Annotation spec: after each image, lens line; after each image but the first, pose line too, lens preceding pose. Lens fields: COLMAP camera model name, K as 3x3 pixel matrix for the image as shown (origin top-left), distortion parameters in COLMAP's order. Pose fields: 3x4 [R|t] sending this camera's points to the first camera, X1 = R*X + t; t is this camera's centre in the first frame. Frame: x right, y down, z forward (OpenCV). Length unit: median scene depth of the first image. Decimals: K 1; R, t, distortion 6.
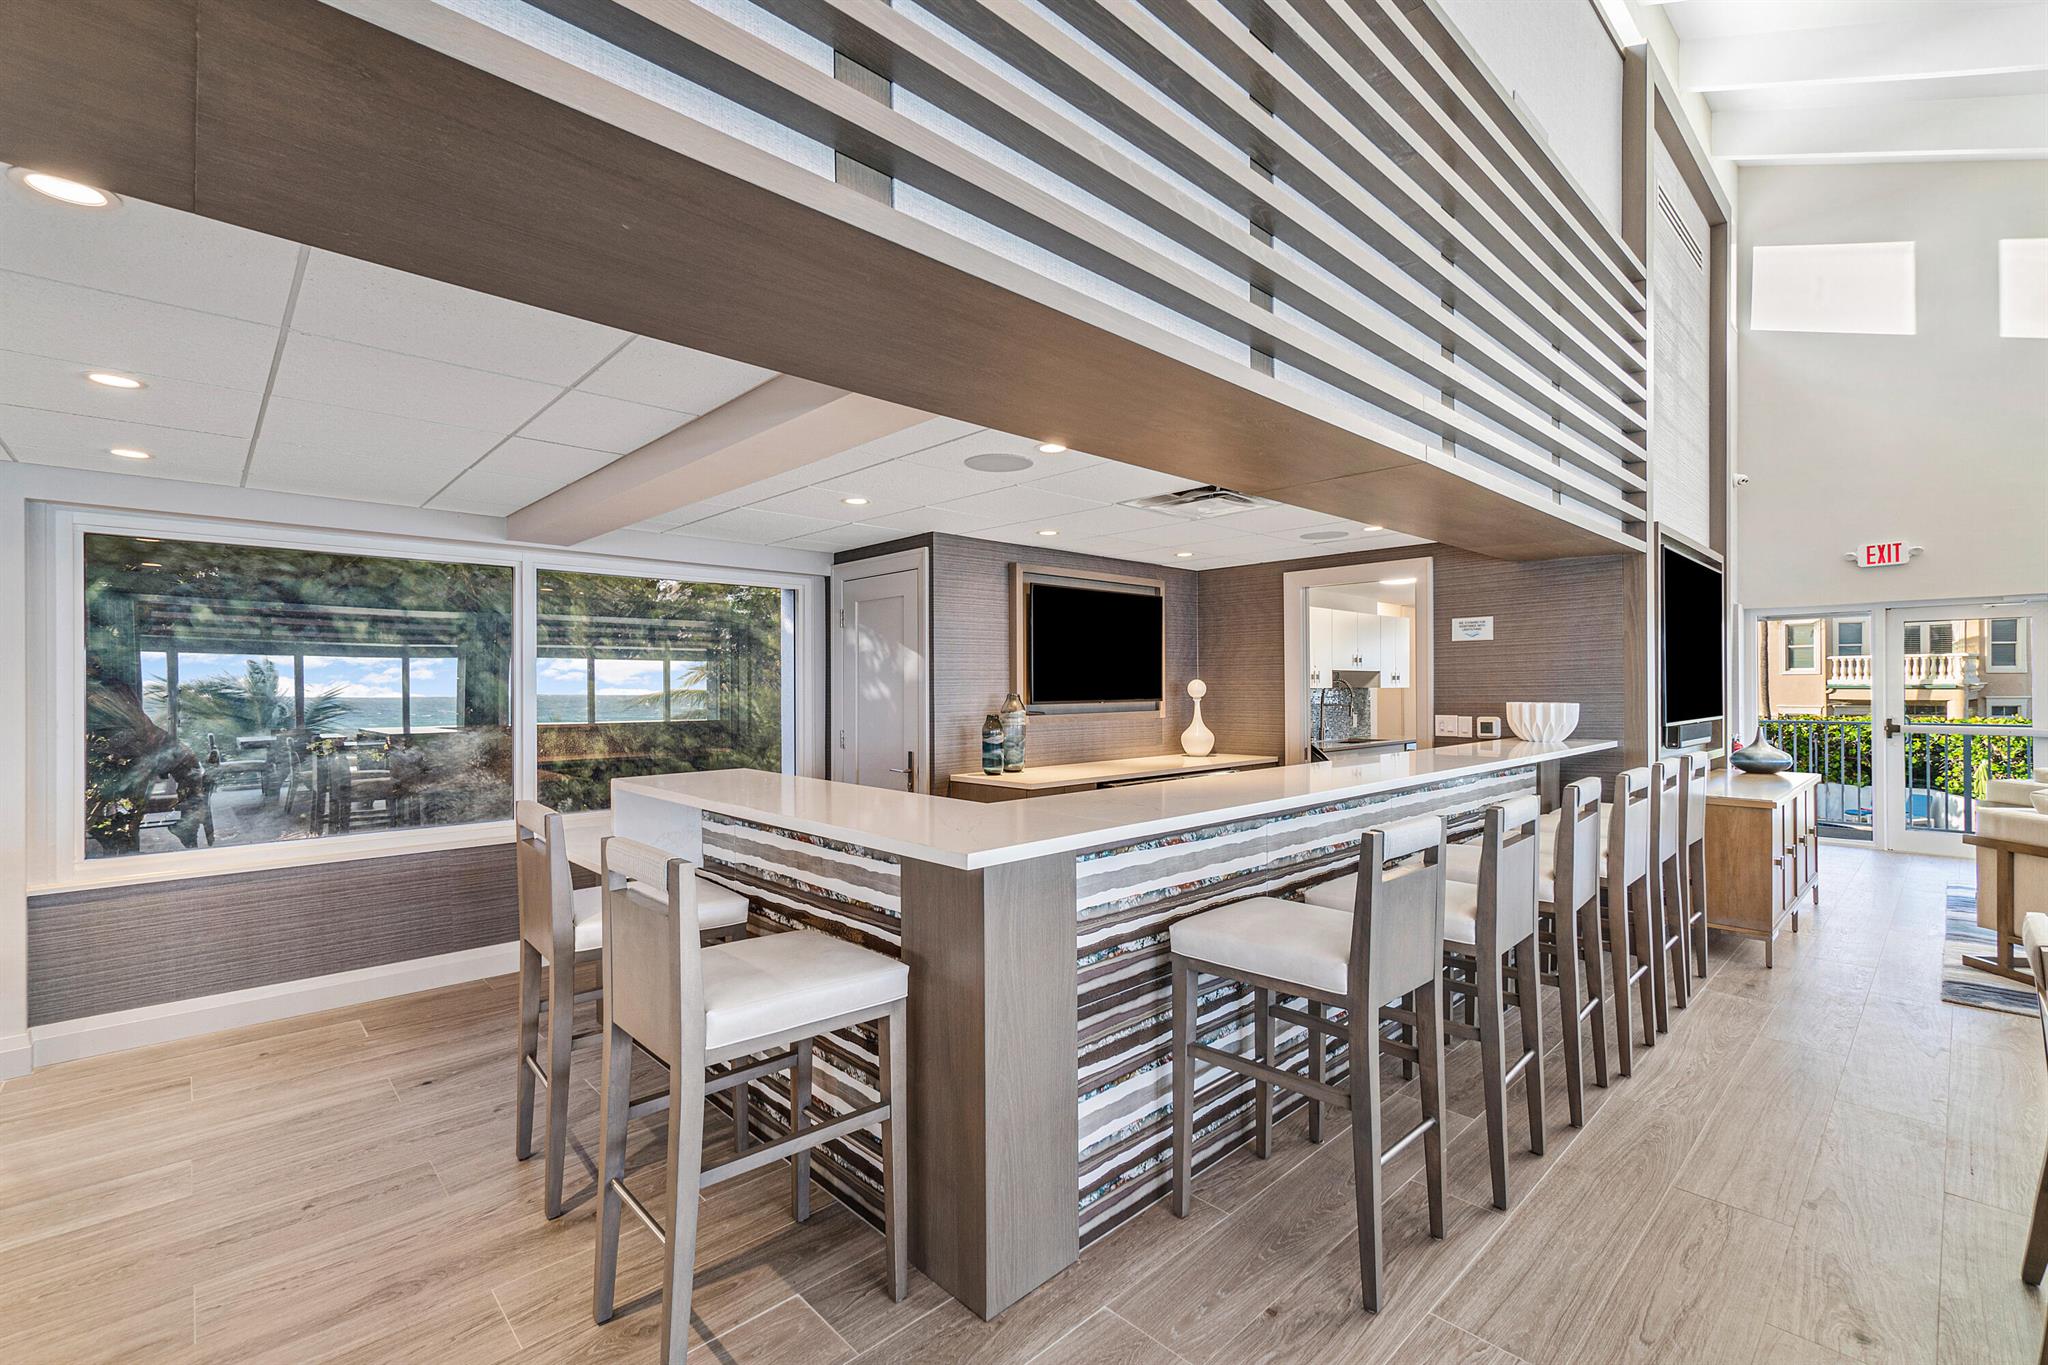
lens RADIAL K [[893.5, 0, 1021.0], [0, 893.5, 684.1], [0, 0, 1]] dist [0.001312, 0.000071]
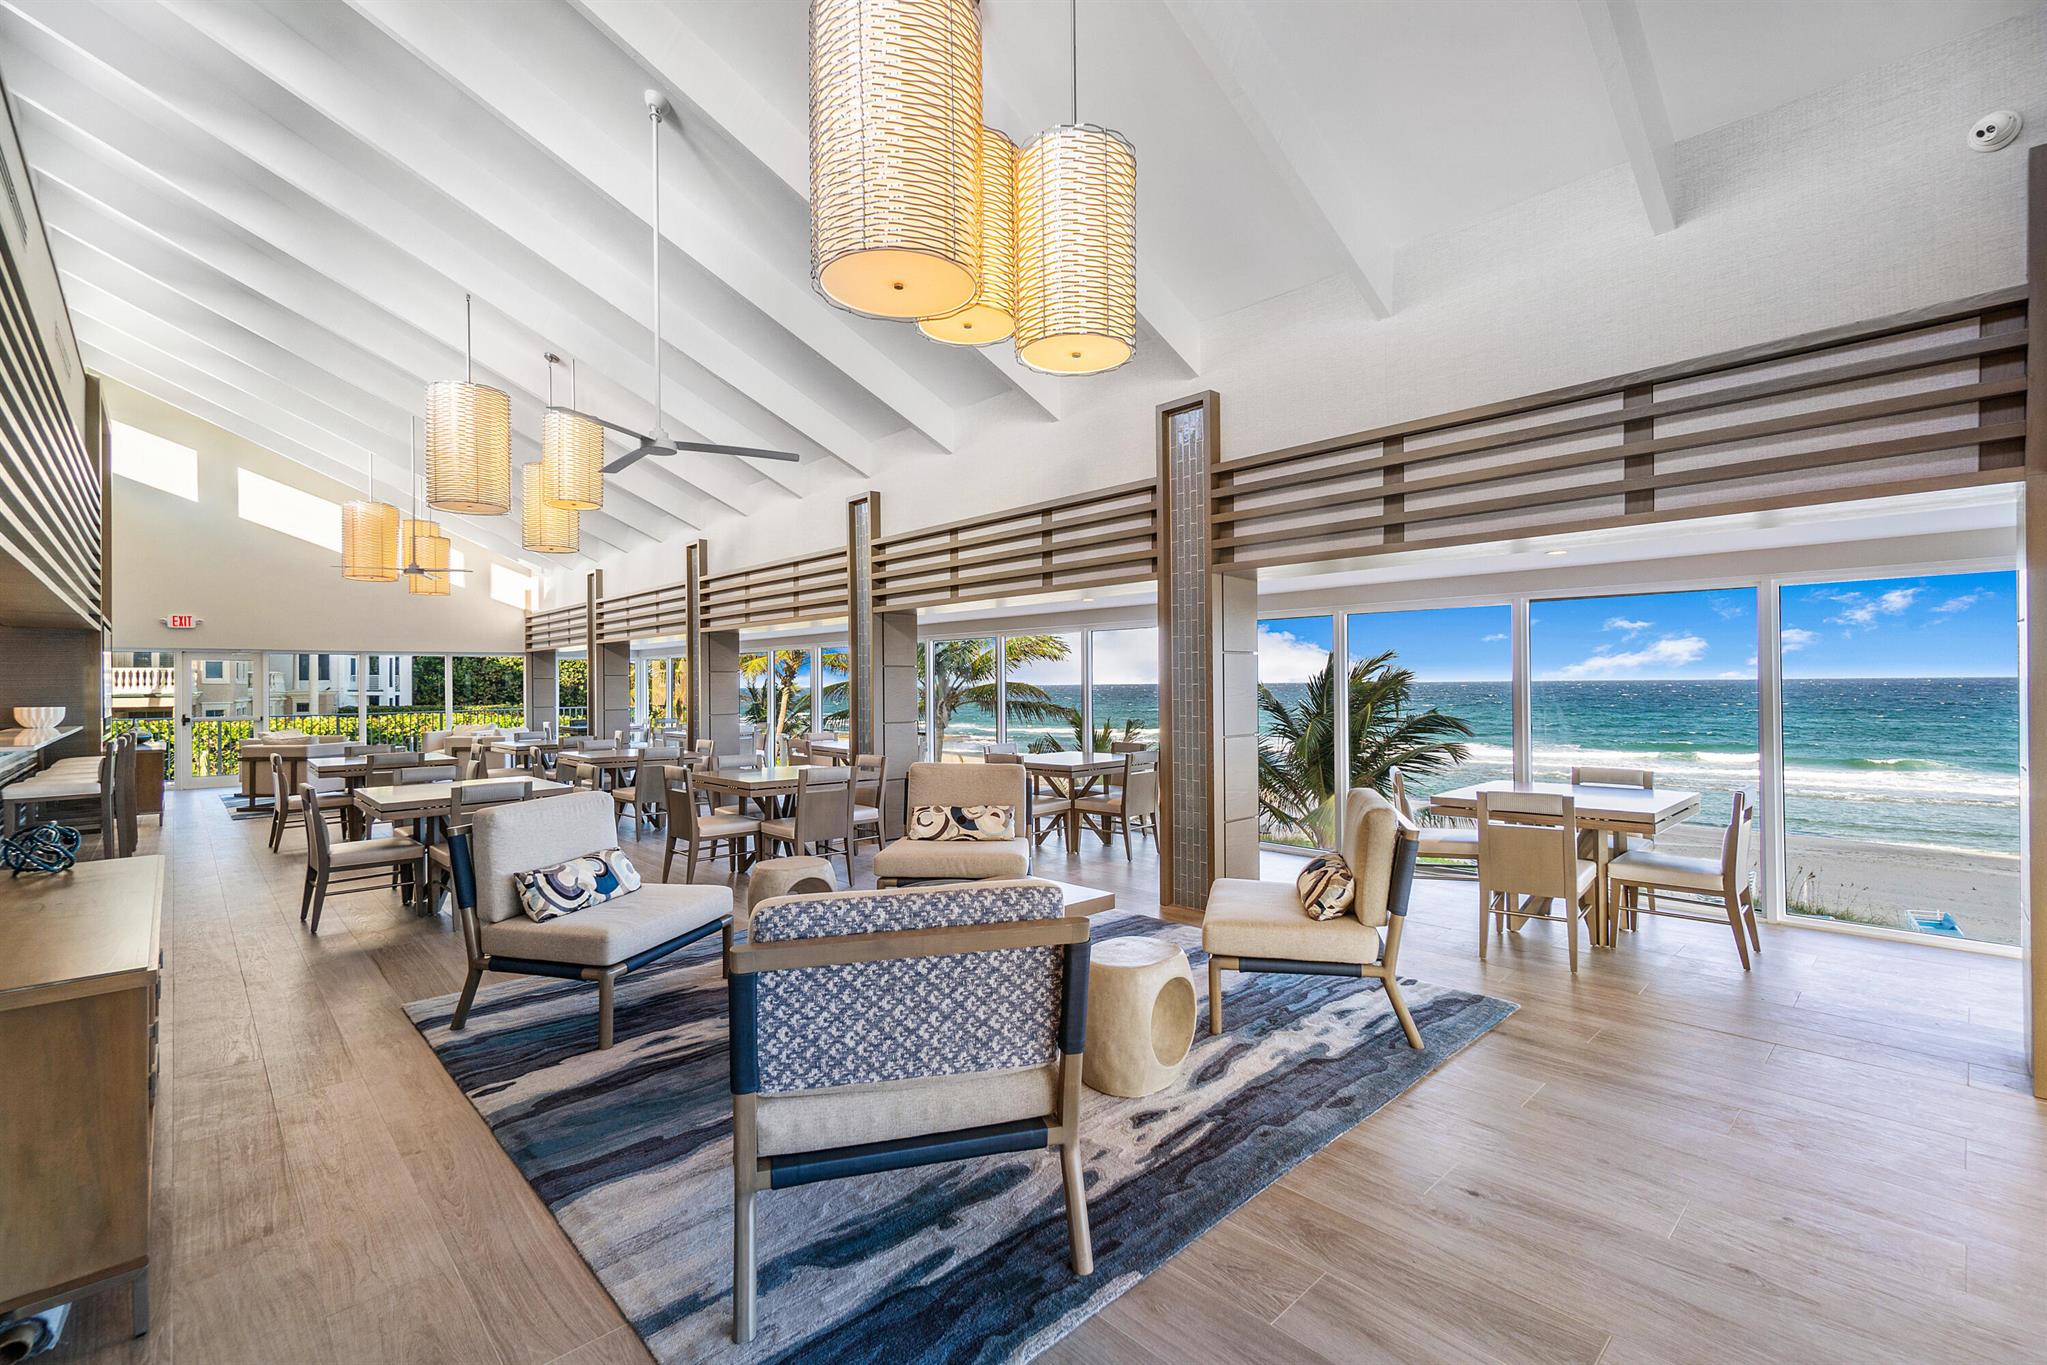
lens RADIAL K [[893.1, 0, 1011.6], [0, 893.1, 681.2], [0, 0, 1]] dist [0.001312, 0.000071]
pose [[0.002105, 0.005827, 0.999981, -0.184683], [0.006993, 0.999958, -0.005841, -0.001109], [-0.999973, 0.007005, 0.002064, -0.148626]]
